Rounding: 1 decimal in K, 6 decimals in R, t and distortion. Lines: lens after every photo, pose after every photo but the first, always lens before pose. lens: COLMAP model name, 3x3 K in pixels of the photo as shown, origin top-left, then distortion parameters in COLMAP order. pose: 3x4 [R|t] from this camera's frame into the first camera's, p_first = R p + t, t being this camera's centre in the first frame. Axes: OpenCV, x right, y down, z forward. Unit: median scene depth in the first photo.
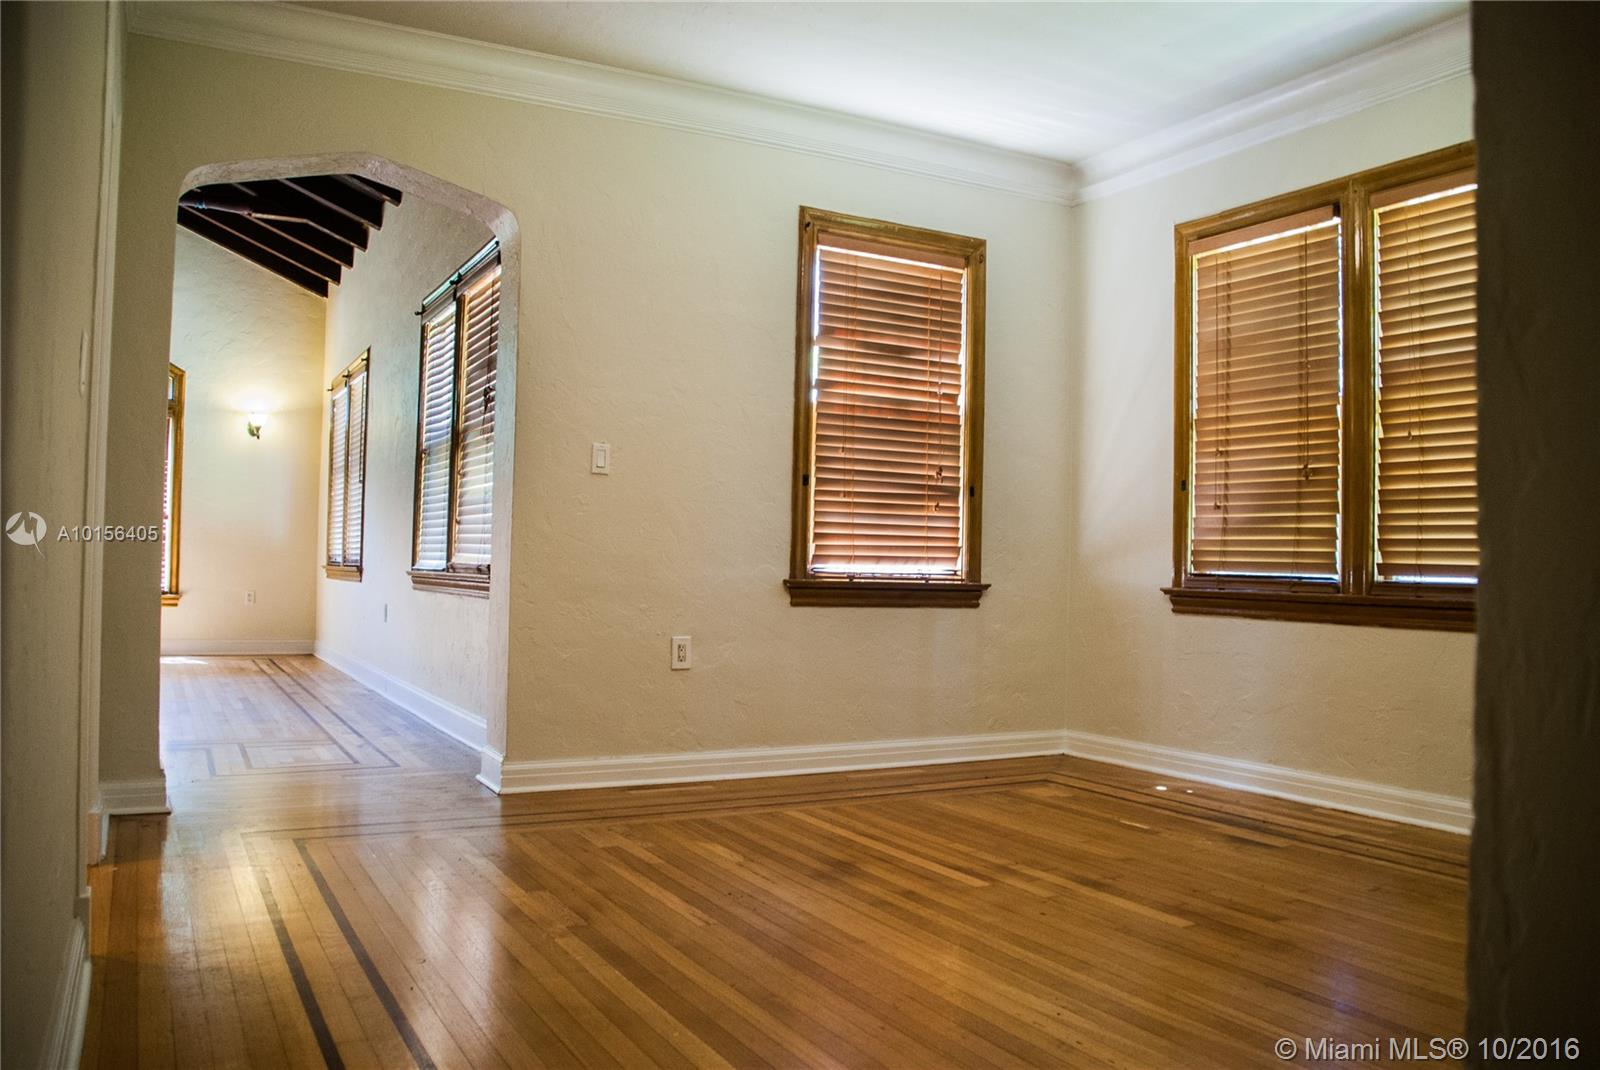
lens RADIAL K [[1268.6, 0, 824.8], [0, 1268.6, 554.2], [0, 0, 1]] dist [-0.162735, 0.106900]
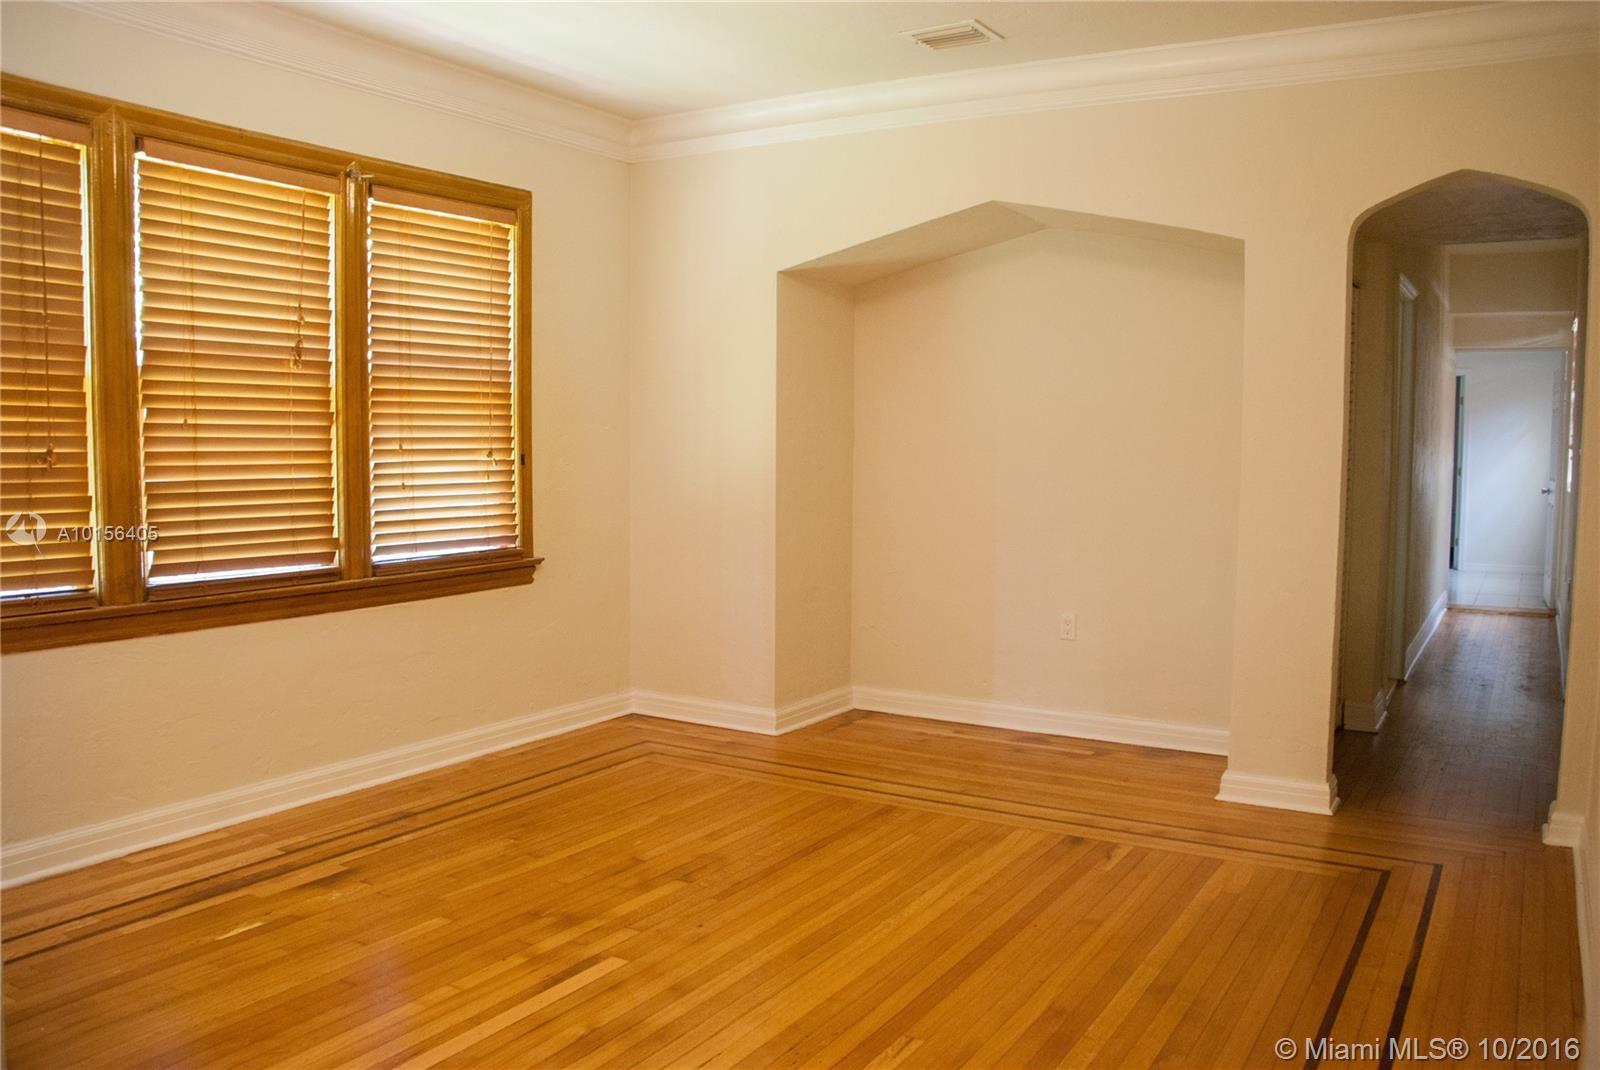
lens RADIAL K [[1268.6, 0, 824.8], [0, 1268.6, 554.2], [0, 0, 1]] dist [-0.162735, 0.106900]
pose [[-0.505740, -0.097986, 0.857103, -0.565853], [-0.023900, 0.994739, 0.099619, -0.102658], [-0.862355, 0.029897, -0.505421, 1.059897]]
